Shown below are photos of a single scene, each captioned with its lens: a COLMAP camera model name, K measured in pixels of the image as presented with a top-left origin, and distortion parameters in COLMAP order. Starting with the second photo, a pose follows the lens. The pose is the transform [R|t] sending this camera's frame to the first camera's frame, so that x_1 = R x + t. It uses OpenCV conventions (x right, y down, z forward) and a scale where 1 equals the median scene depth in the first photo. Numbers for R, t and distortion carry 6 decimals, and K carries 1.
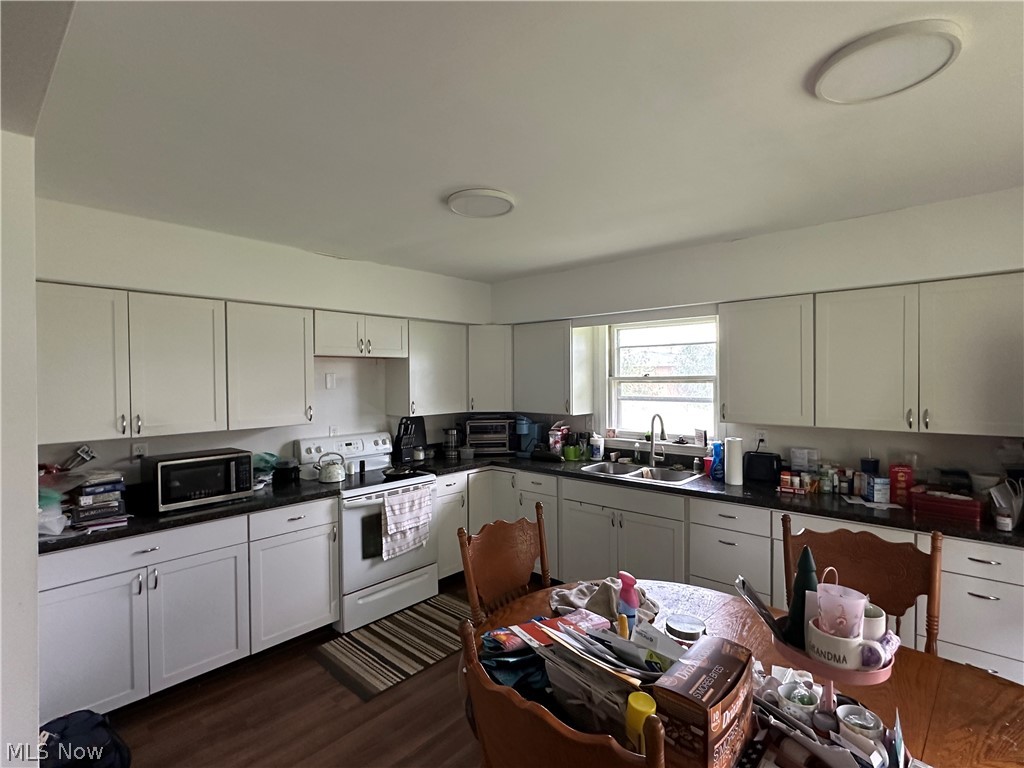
lens RADIAL K [[505.7, 0, 512.0], [0, 505.7, 384.0], [0, 0, 1]] dist [-0.000178, -0.000092]
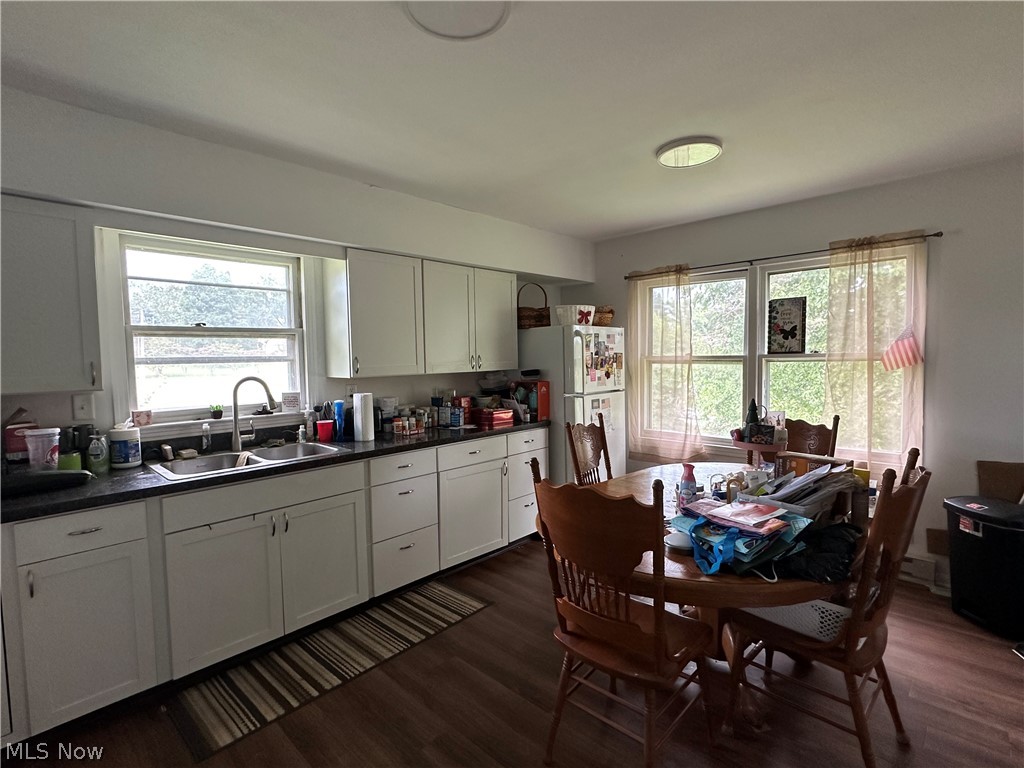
lens RADIAL K [[505.7, 0, 512.0], [0, 505.7, 384.0], [0, 0, 1]] dist [-0.000178, -0.000092]
pose [[0.022084, -0.055133, 0.998235, -0.441162], [0.023737, 0.998226, 0.054608, 0.037495], [-0.999474, 0.022489, 0.023353, 0.594468]]
